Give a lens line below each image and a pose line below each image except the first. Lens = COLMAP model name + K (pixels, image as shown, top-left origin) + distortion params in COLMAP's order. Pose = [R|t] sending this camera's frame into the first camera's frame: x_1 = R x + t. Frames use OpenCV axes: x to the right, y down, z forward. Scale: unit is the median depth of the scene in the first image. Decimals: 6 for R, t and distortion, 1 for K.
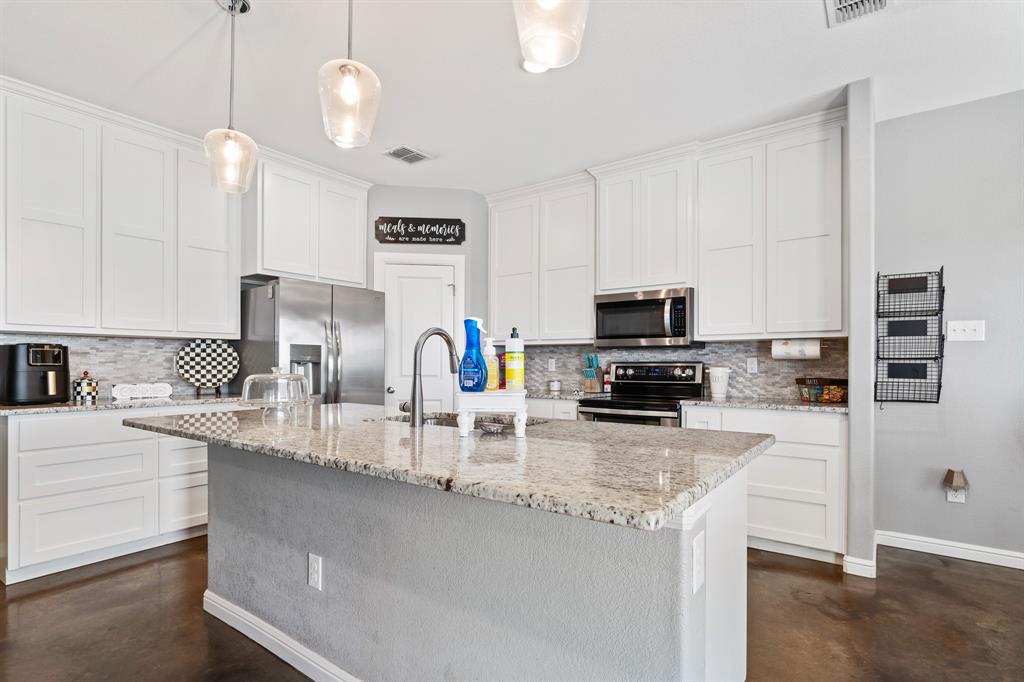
lens RADIAL K [[507.4, 0, 512.4], [0, 507.4, 364.3], [0, 0, 1]] dist [0.001863, 0.000213]
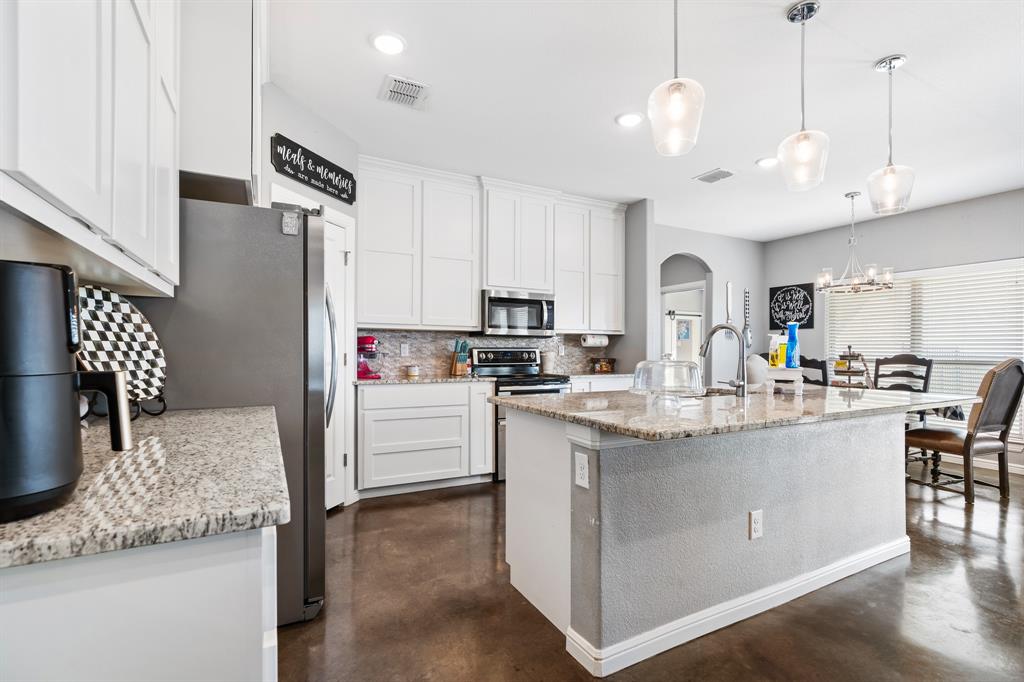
lens RADIAL K [[465.4, 0, 511.3], [0, 465.4, 351.5], [0, 0, 1]] dist [-0.001154, -0.000162]
pose [[0.441771, -0.002074, 0.897125, -0.725324], [-0.002402, 0.999991, 0.003494, 0.000621], [-0.897125, -0.003698, 0.441762, 0.464969]]
